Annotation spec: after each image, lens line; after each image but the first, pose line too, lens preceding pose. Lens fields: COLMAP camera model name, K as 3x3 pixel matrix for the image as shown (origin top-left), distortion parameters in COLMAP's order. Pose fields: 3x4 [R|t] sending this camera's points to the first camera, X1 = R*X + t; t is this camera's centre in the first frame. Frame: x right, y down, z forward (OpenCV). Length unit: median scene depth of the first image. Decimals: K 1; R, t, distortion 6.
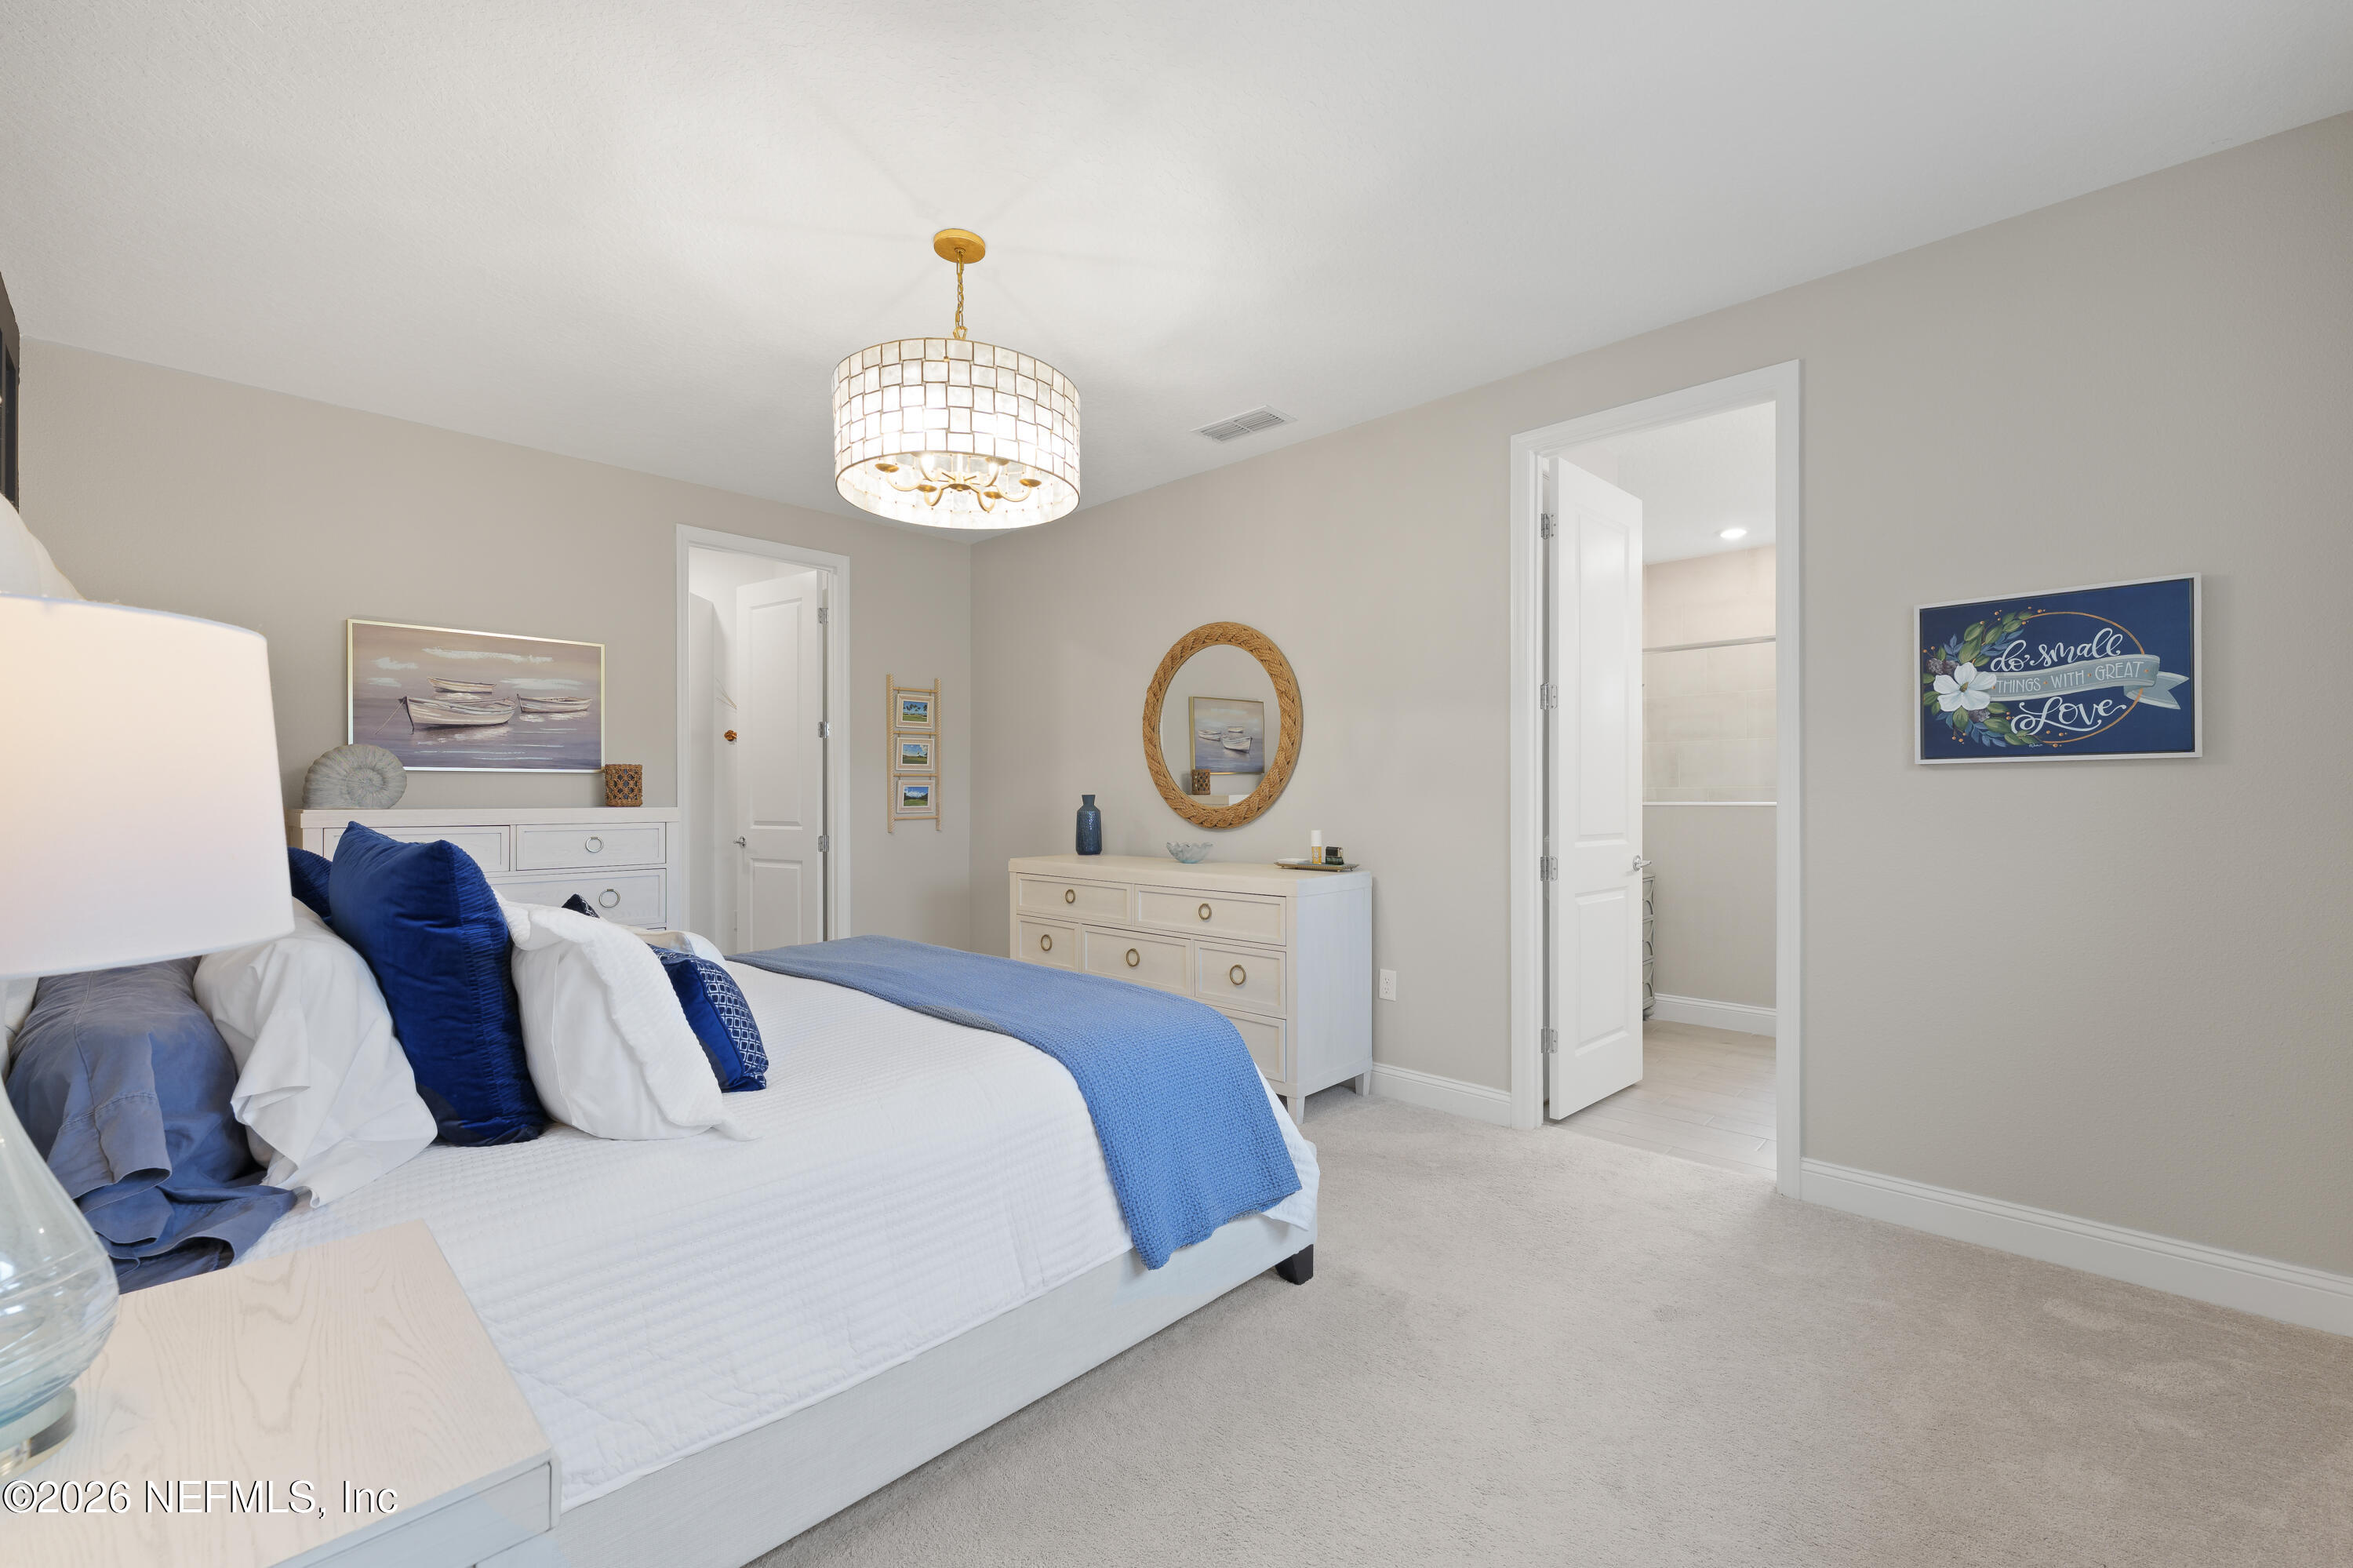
lens RADIAL K [[967.3, 0, 1190.1], [0, 967.3, 799.4], [0, 0, 1]] dist [0.000313, 0.000043]
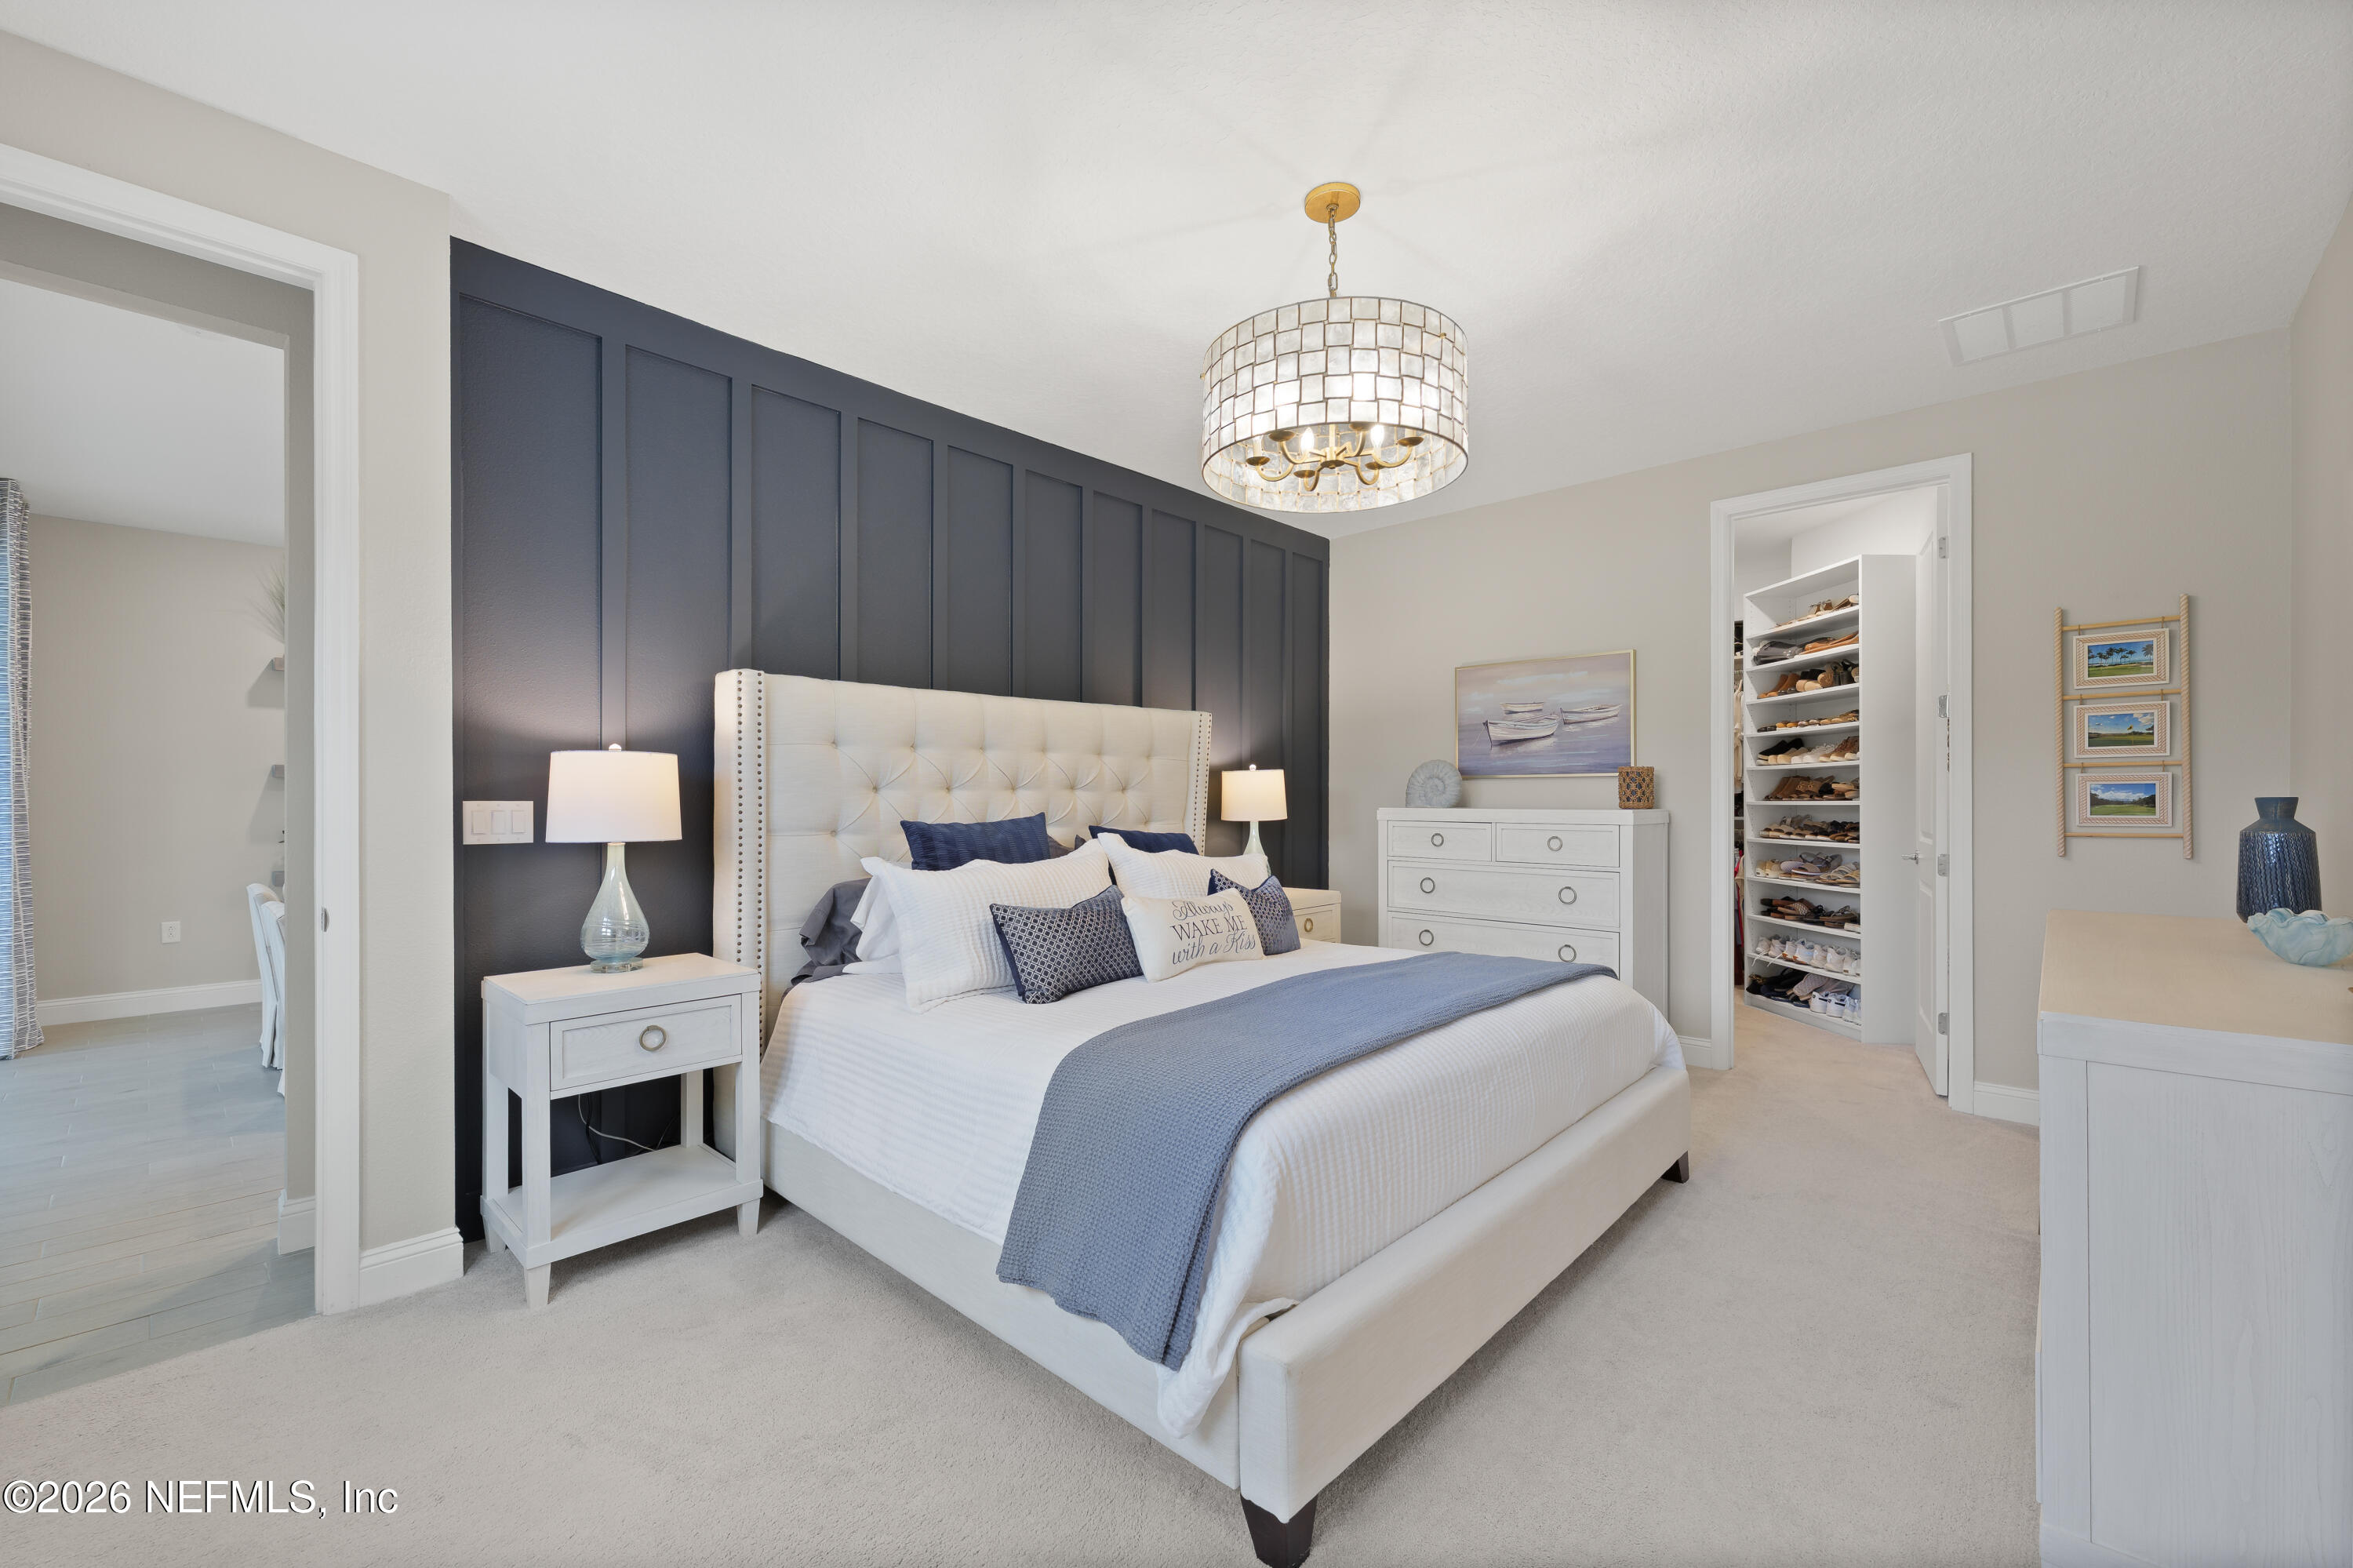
lens RADIAL K [[967.3, 0, 1166.6], [0, 967.3, 799.8], [0, 0, 1]] dist [0.000313, 0.000043]
pose [[-0.011572, 0.002789, -0.999929, 0.422491], [-0.003889, 0.999988, 0.002834, -0.002873], [0.999925, 0.003921, -0.011561, 0.527264]]
